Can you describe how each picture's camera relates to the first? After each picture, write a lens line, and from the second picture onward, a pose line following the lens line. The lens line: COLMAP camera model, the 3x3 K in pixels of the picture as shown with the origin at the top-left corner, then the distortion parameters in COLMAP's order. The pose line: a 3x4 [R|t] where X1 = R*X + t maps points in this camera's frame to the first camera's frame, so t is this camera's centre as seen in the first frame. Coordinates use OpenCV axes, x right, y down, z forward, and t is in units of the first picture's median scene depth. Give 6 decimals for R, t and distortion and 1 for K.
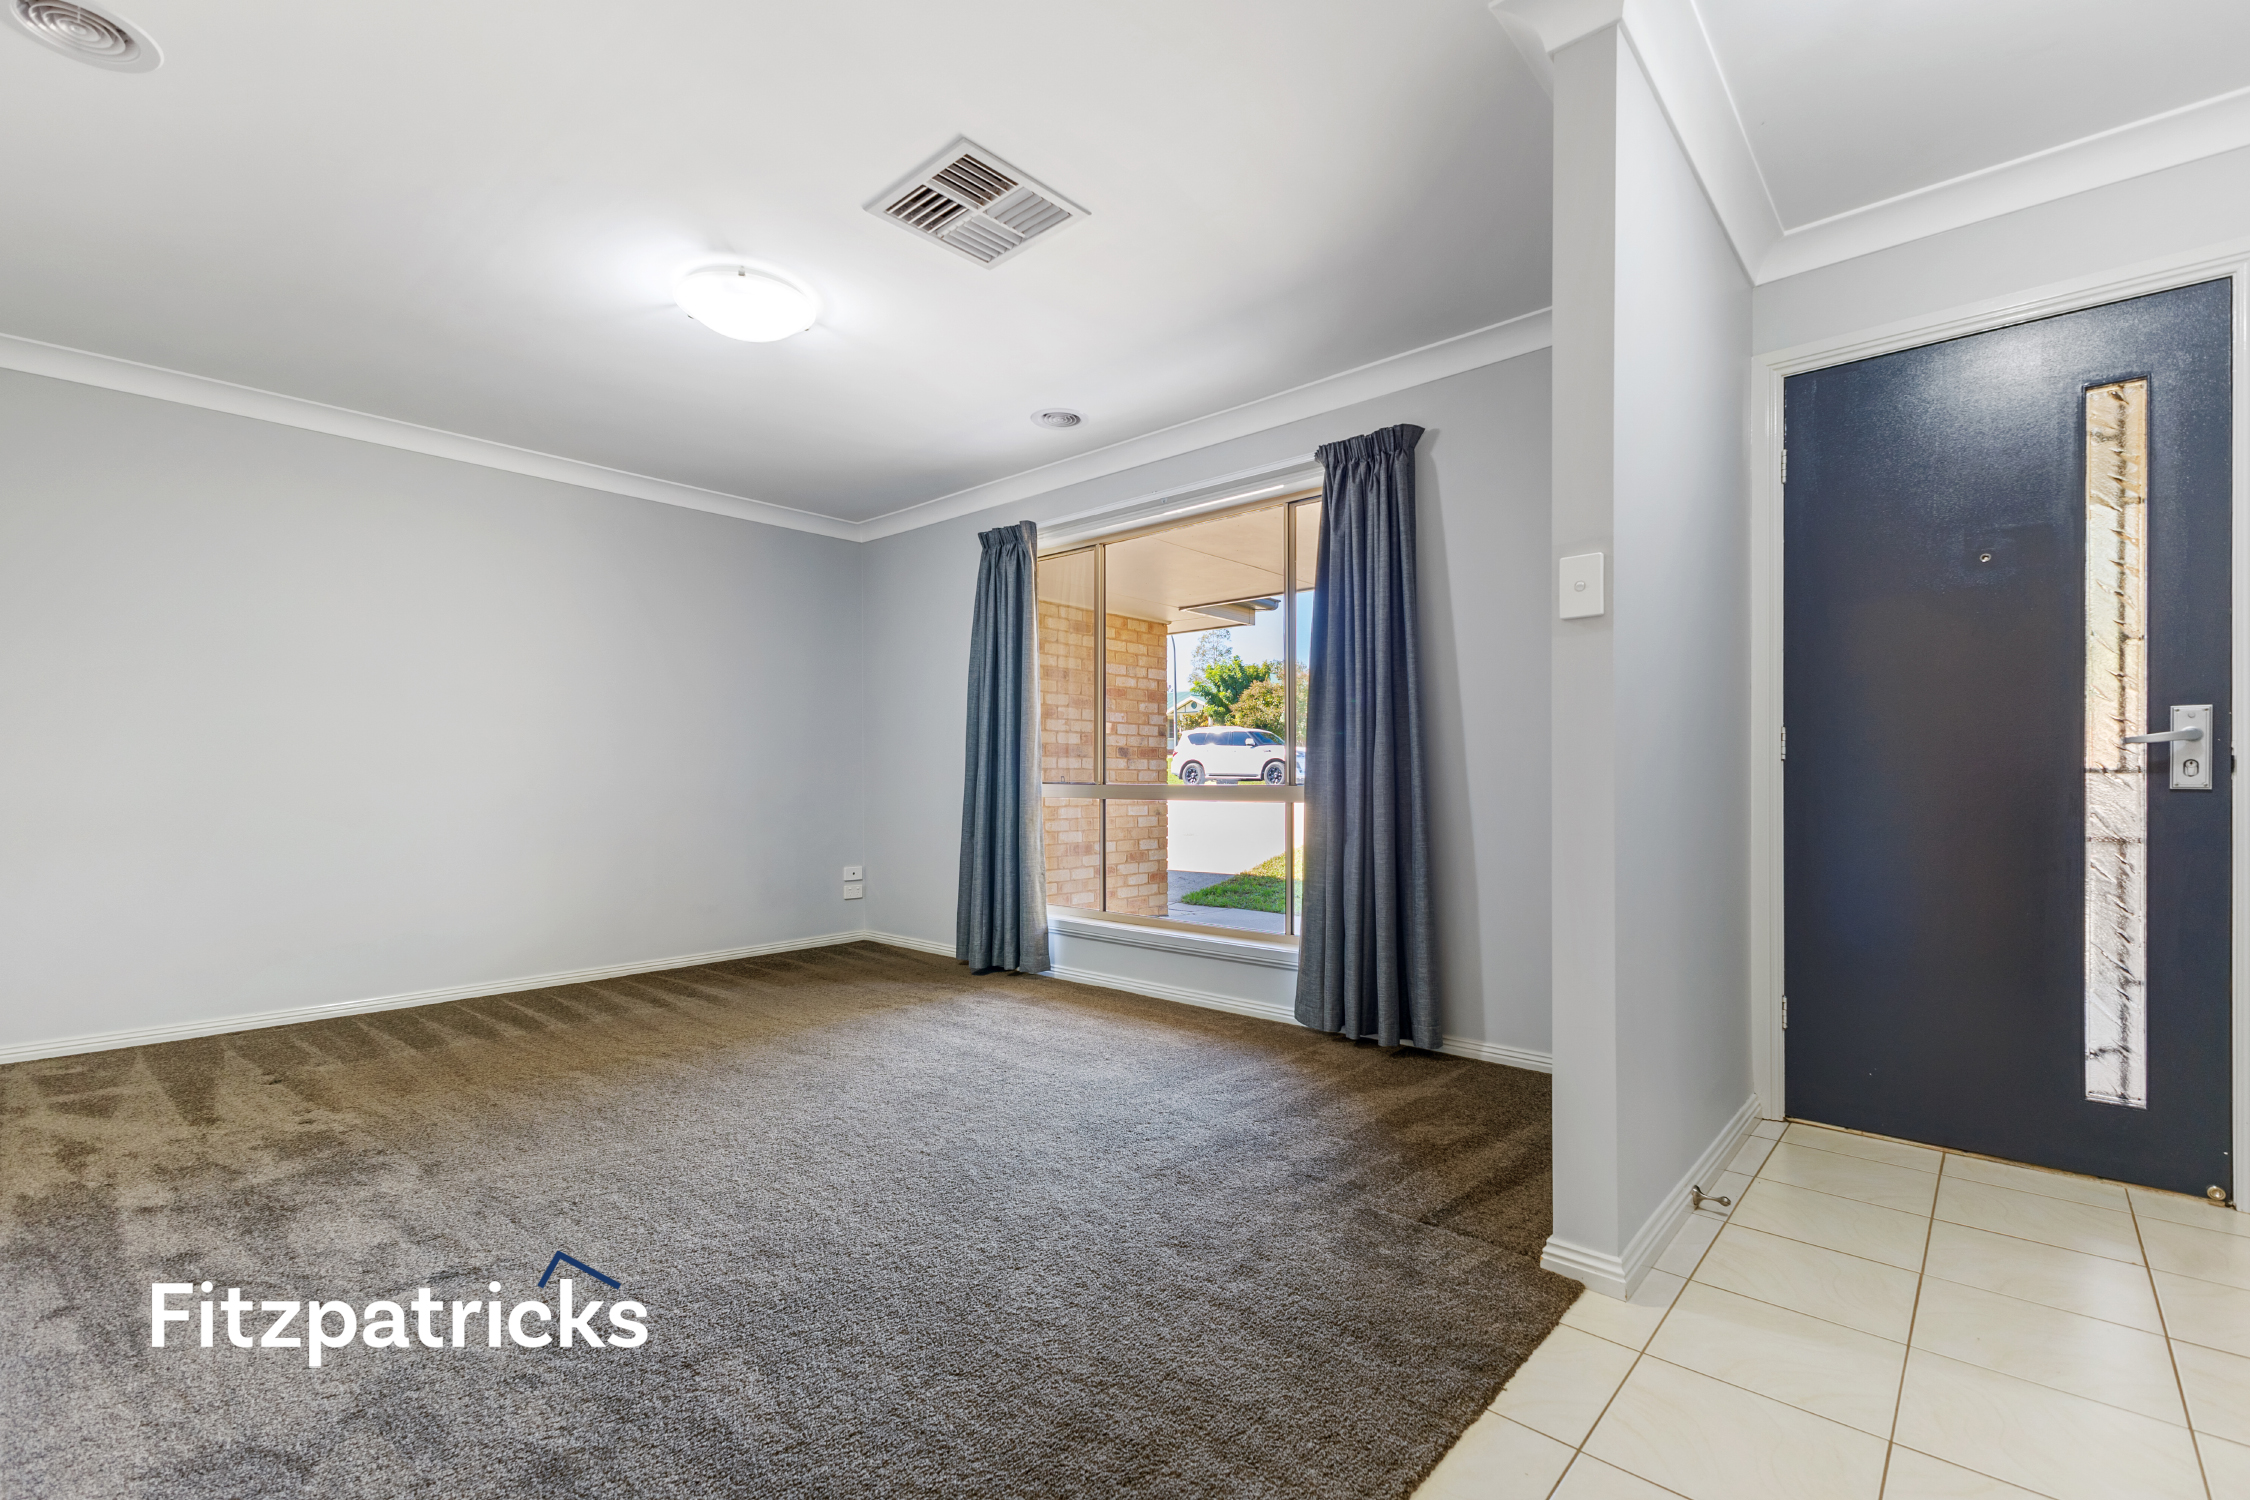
lens RADIAL K [[984.7, 0, 1123.1], [0, 984.7, 763.8], [0, 0, 1]] dist [0.005917, 0.000218]
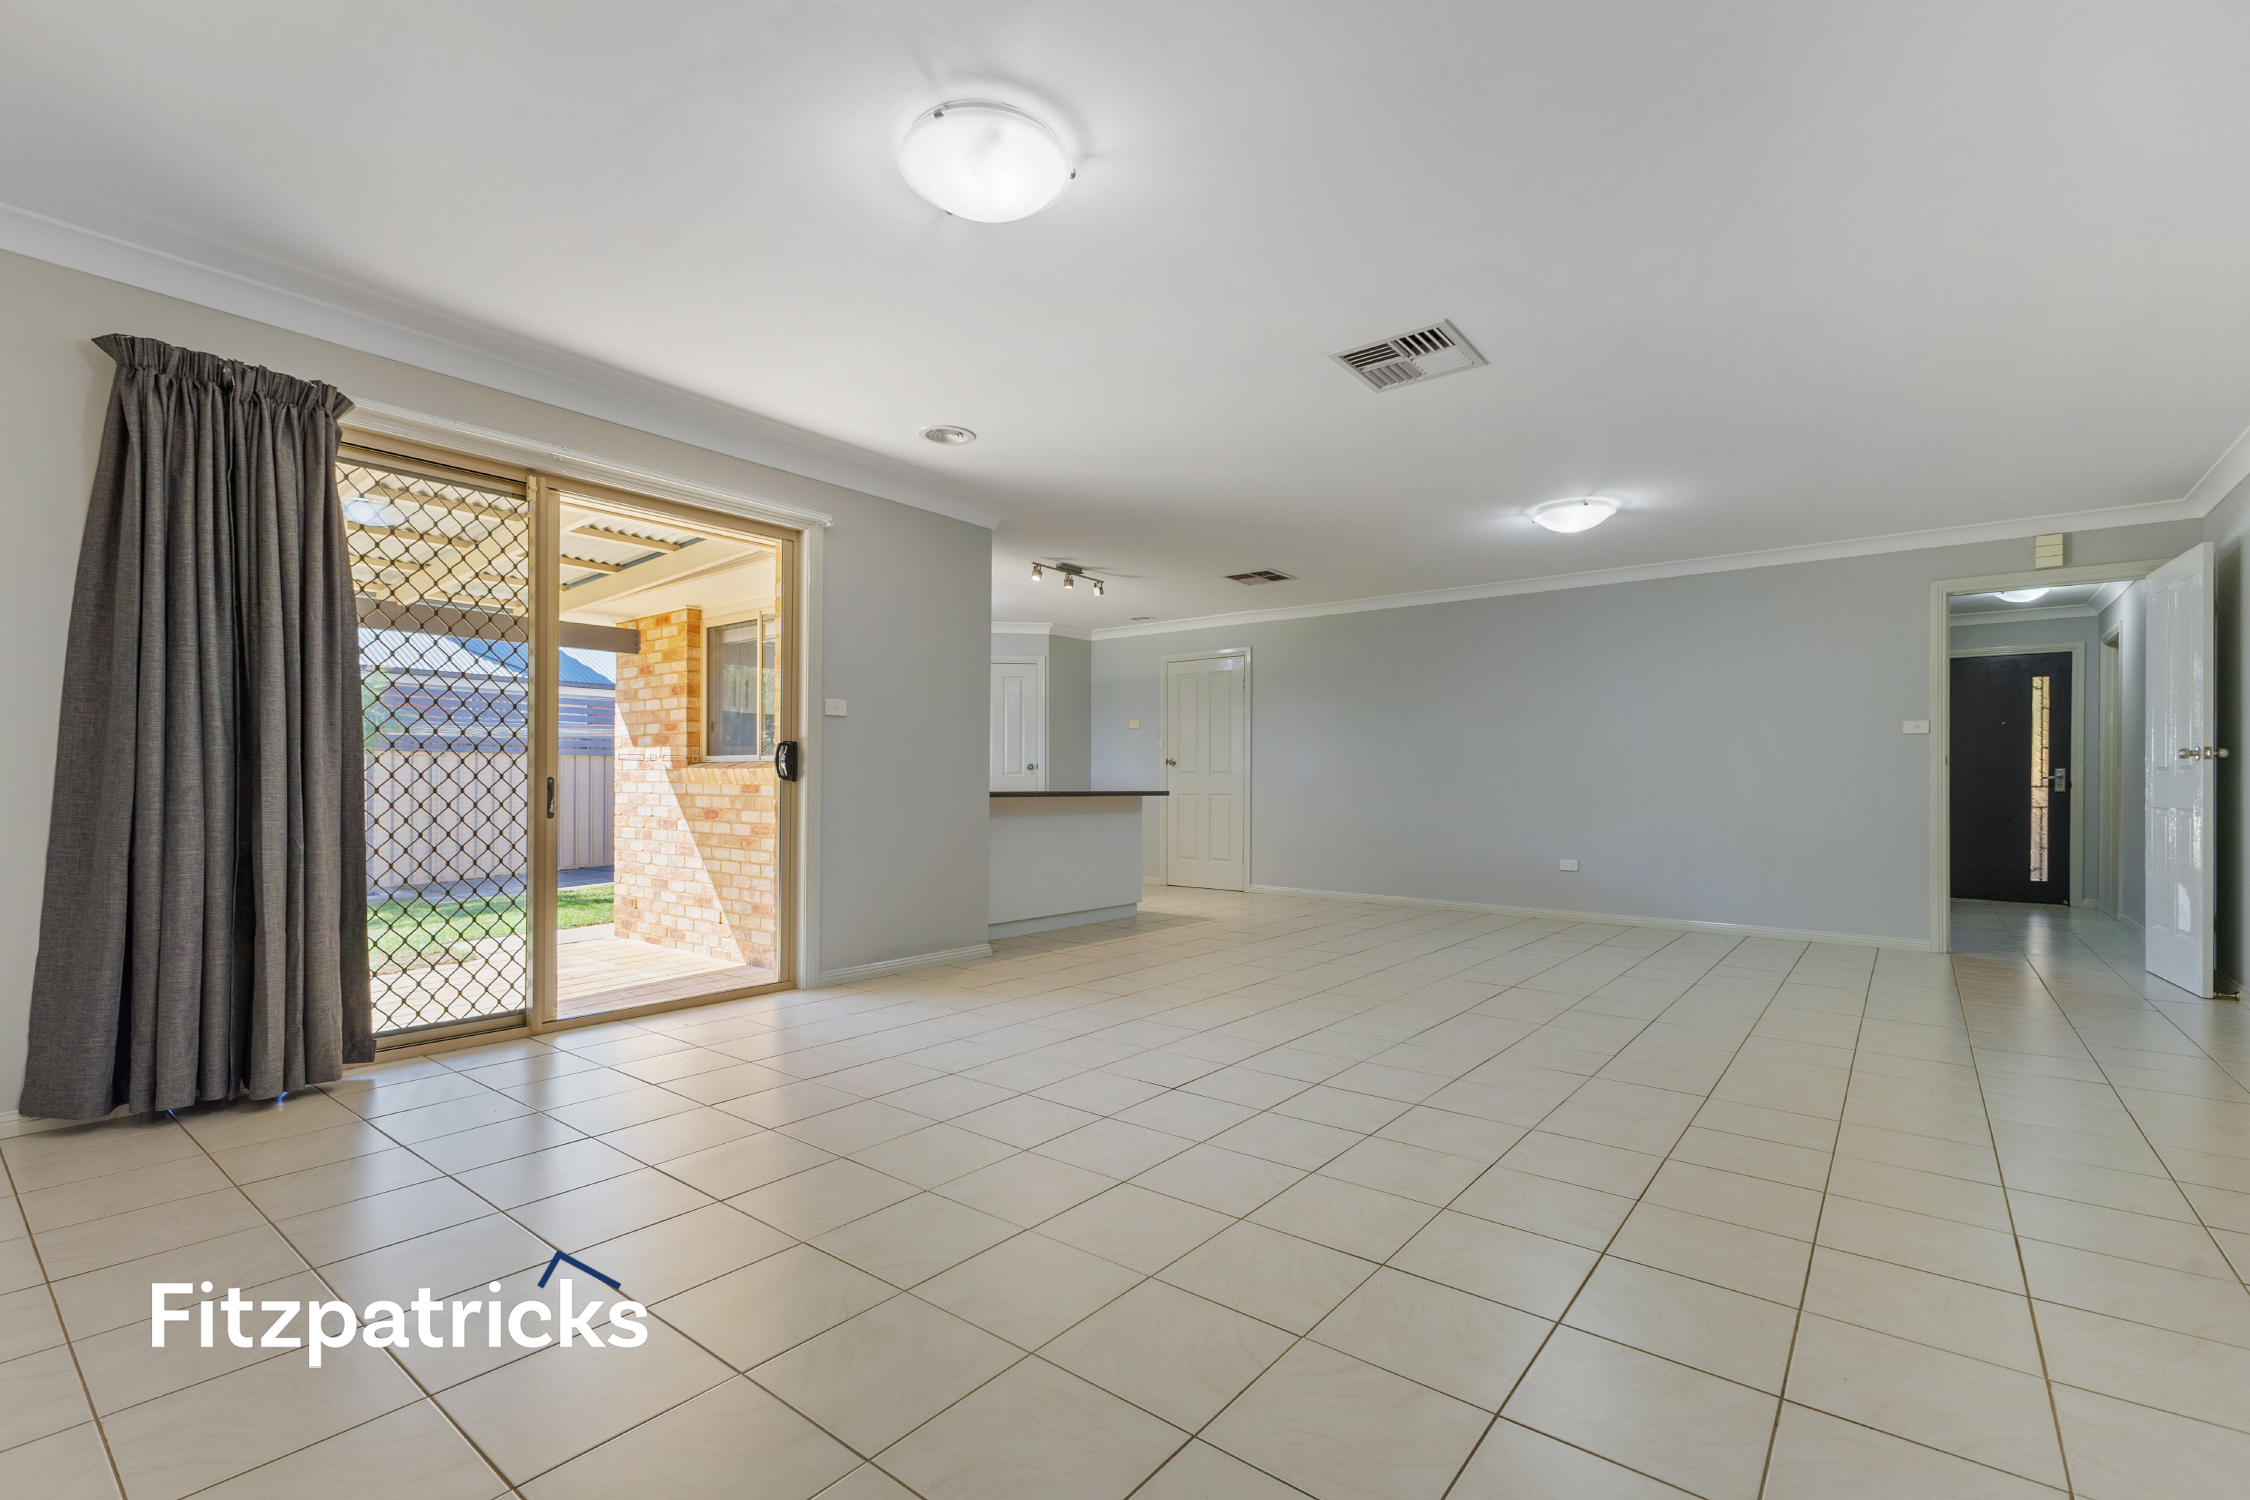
lens RADIAL K [[984.7, 0, 1126.7], [0, 984.7, 774.0], [0, 0, 1]] dist [0.005917, 0.000218]
pose [[0.997340, -0.004273, 0.072762, -2.447127], [0.003183, 0.999881, 0.015085, -0.099890], [-0.072818, -0.014813, 0.997235, -2.229952]]
